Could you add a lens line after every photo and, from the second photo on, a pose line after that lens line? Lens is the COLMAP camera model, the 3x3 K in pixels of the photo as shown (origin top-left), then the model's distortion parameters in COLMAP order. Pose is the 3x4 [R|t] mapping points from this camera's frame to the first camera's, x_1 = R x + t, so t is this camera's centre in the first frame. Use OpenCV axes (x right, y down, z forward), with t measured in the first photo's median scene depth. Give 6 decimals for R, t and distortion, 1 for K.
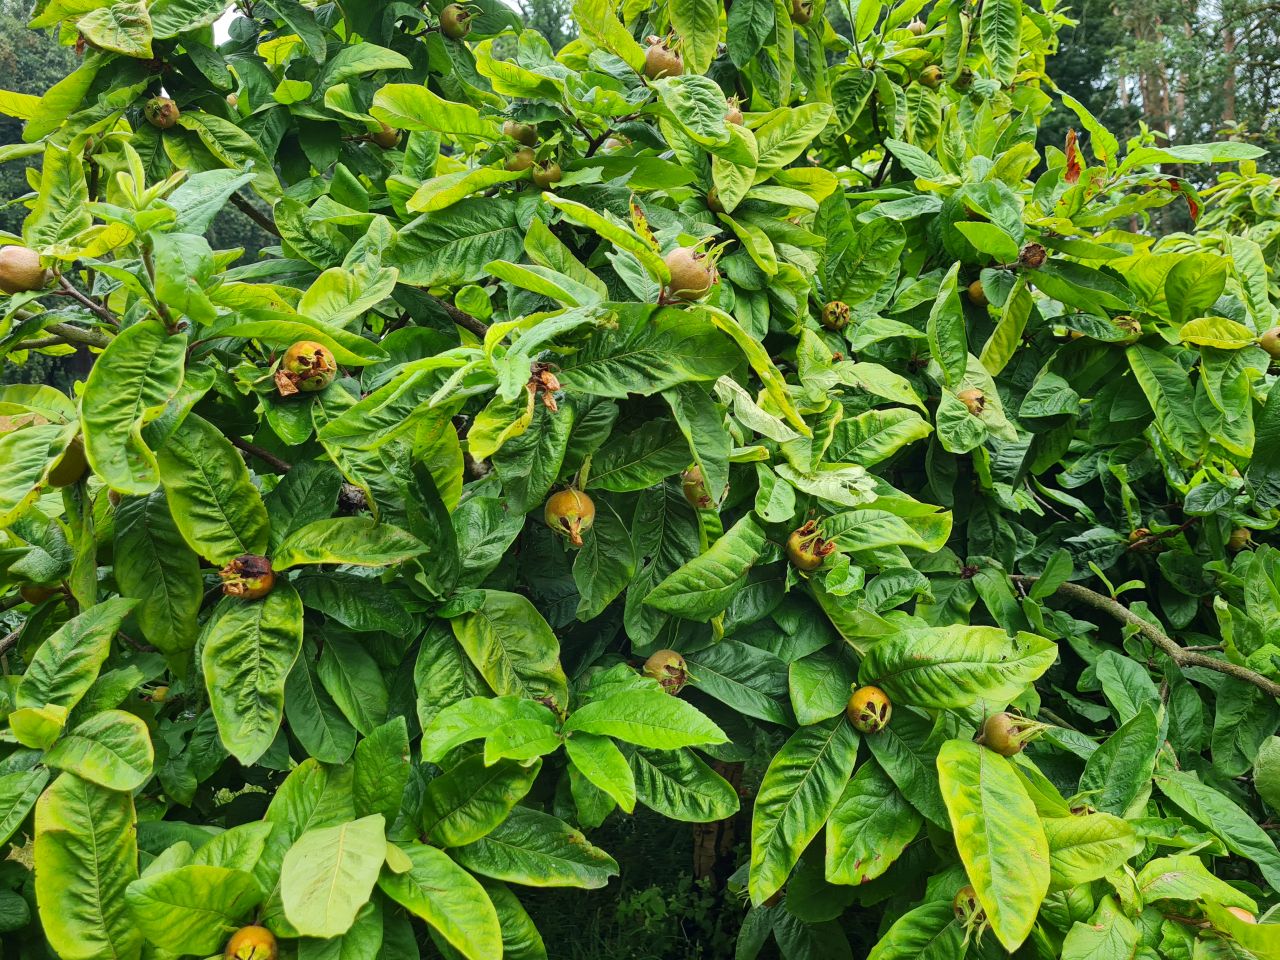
lens RADIAL K [[1048.5, 0, 639.3], [0, 1048.5, 480.3], [0, 0, 1]] dist [0.009998, 0.010311]
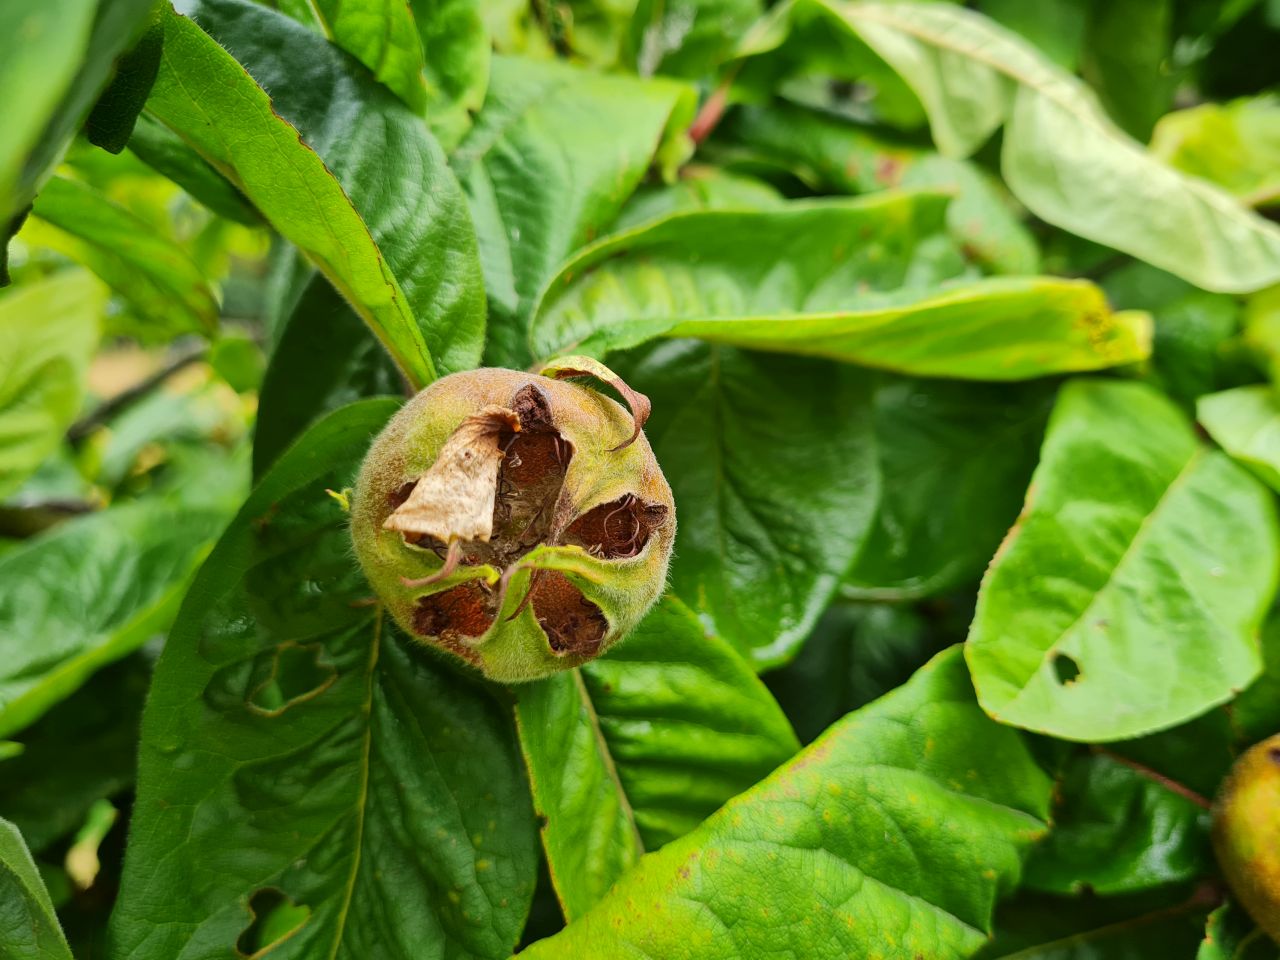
lens RADIAL K [[1048.5, 0, 639.2], [0, 1048.5, 478.7], [0, 0, 1]] dist [0.009998, 0.010311]
pose [[0.901973, 0.040406, -0.429897, 0.116456], [-0.021753, 0.998600, 0.048218, -0.004667], [0.431244, -0.034140, 0.901589, 0.725229]]
